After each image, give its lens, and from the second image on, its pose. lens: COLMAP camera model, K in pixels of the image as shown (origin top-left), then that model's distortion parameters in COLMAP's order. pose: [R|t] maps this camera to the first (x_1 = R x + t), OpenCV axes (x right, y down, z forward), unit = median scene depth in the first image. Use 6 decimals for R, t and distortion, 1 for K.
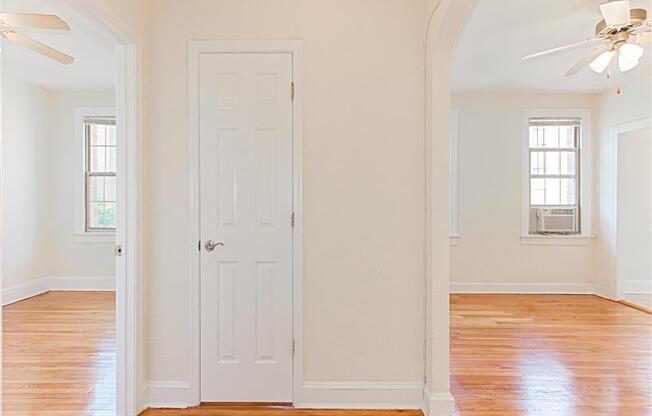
lens RADIAL K [[328.5, 0, 326.0], [0, 328.5, 208.0], [0, 0, 1]] dist [-0.027395, 0.000462]
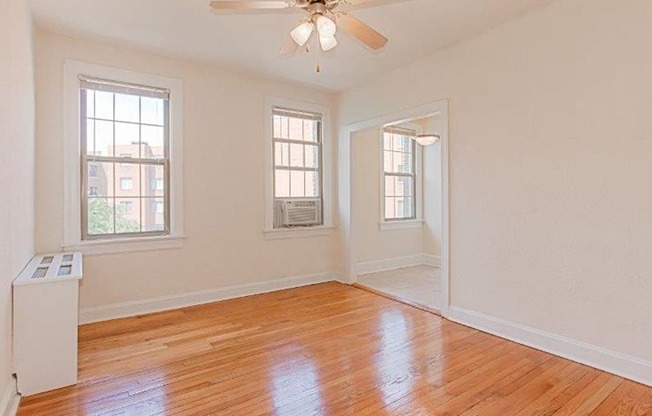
lens RADIAL K [[345.3, 0, 326.2], [0, 345.3, 200.0], [0, 0, 1]] dist [-0.000190, -0.000050]
pose [[0.816733, -0.013067, 0.576868, 0.164016], [0.018528, 0.999822, -0.003584, 0.004904], [-0.576719, 0.013616, 0.816829, 0.085528]]
